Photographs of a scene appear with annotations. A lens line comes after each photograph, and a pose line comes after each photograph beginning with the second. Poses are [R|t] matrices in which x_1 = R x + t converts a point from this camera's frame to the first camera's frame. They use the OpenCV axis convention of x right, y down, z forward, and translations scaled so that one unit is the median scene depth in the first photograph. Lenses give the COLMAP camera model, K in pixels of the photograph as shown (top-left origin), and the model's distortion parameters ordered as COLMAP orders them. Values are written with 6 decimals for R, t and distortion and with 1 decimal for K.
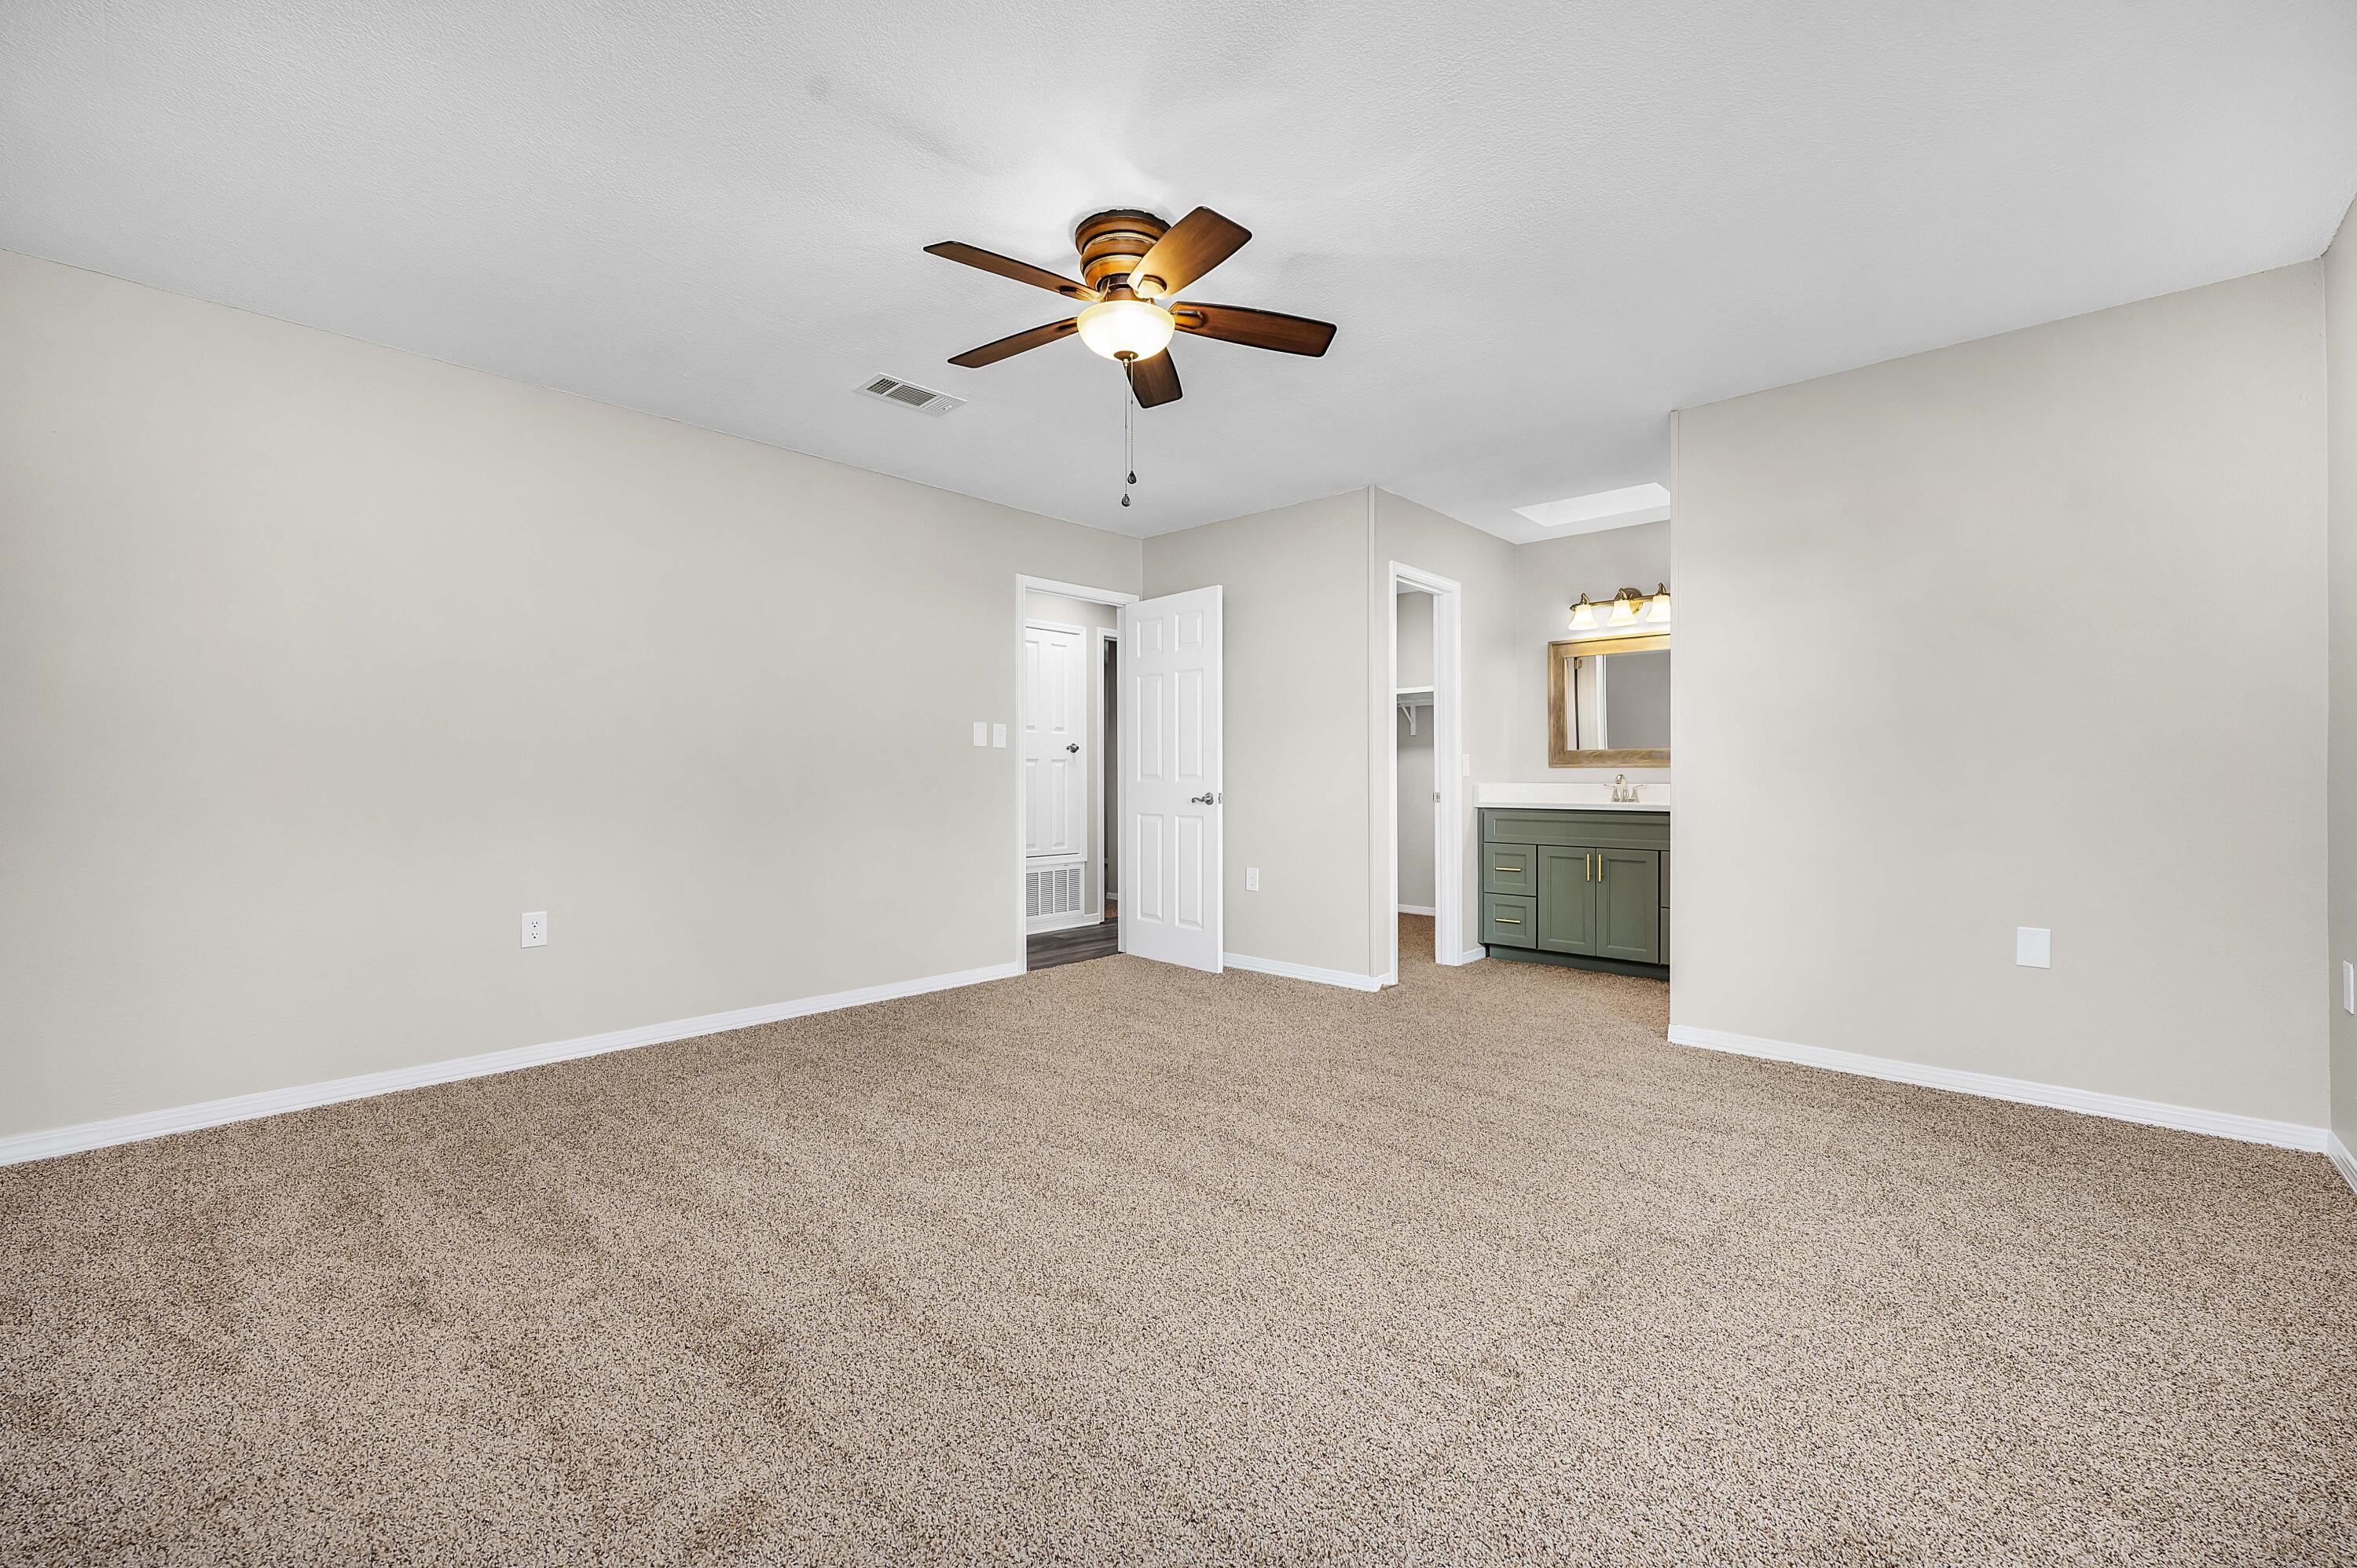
lens RADIAL K [[952.3, 0, 1178.5], [0, 952.3, 784.0], [0, 0, 1]] dist [0.000190, -0.000173]
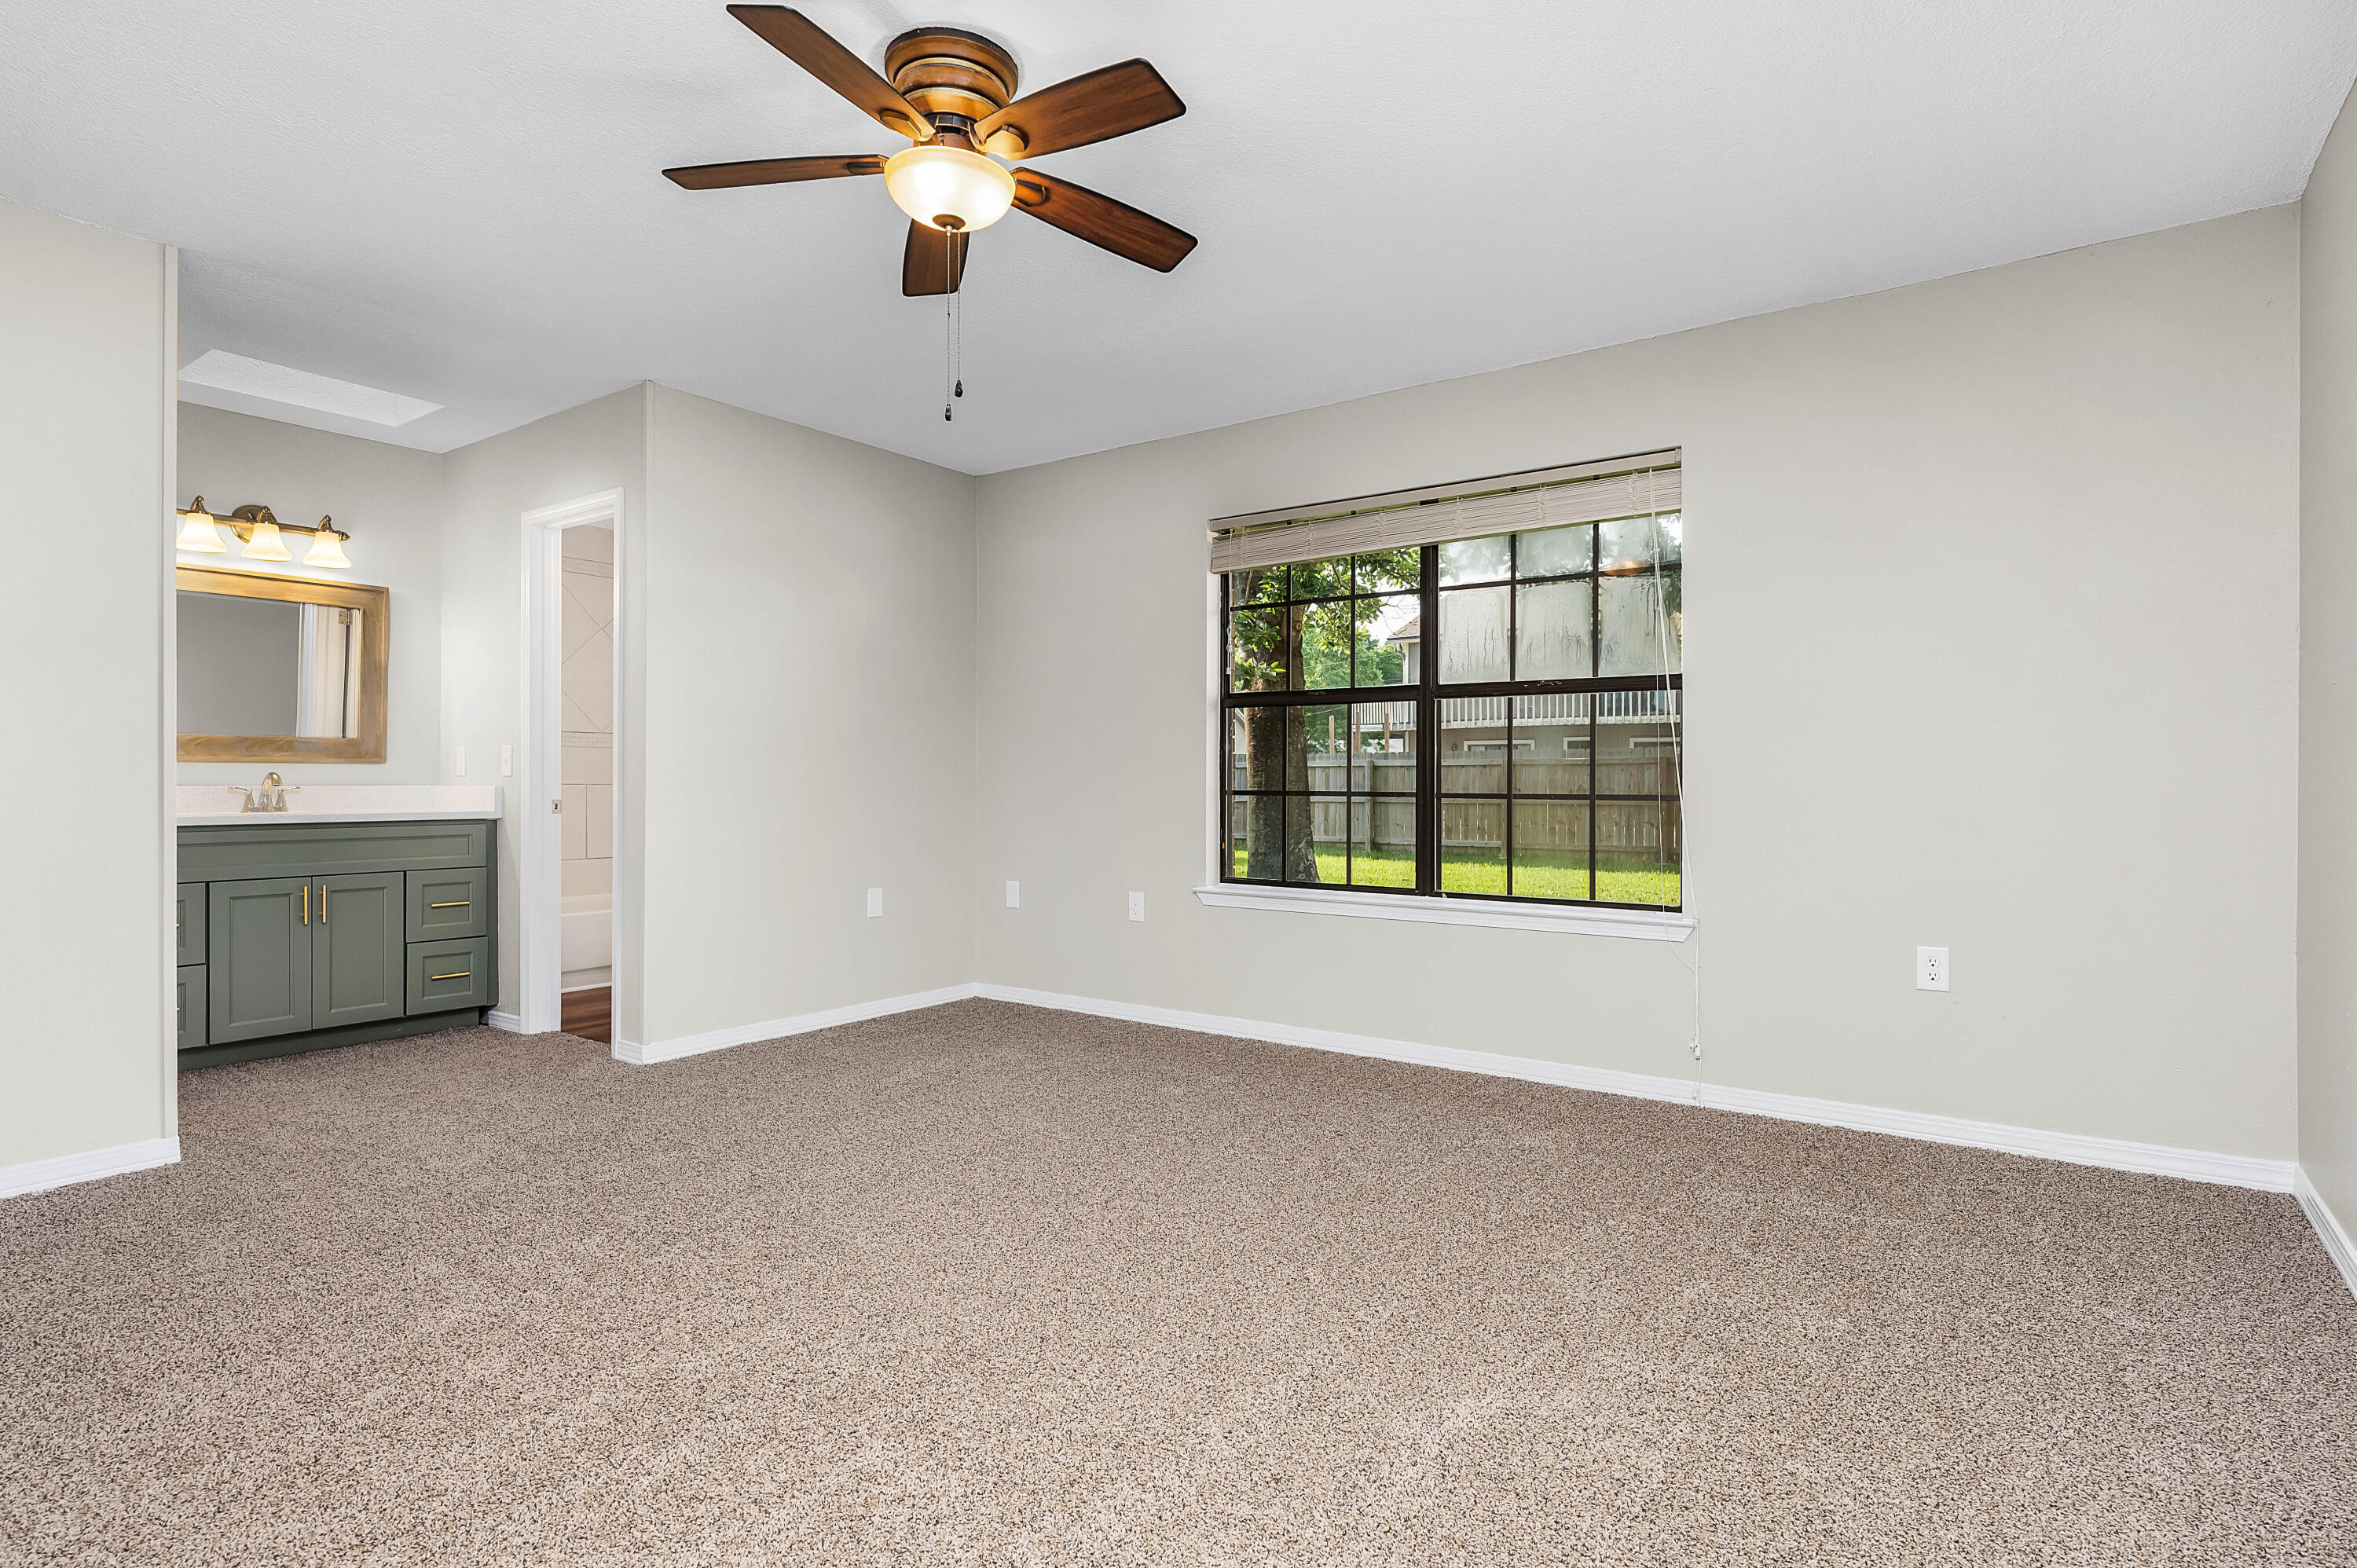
lens RADIAL K [[1193.3, 0, 1178.5], [0, 1193.3, 784.0], [0, 0, 1]] dist [-0.000109, 0.000011]
pose [[-0.122090, -0.003980, 0.992511, -0.542919], [0.003416, 0.999984, 0.004430, -0.003267], [-0.992513, 0.003932, -0.122075, 0.494792]]
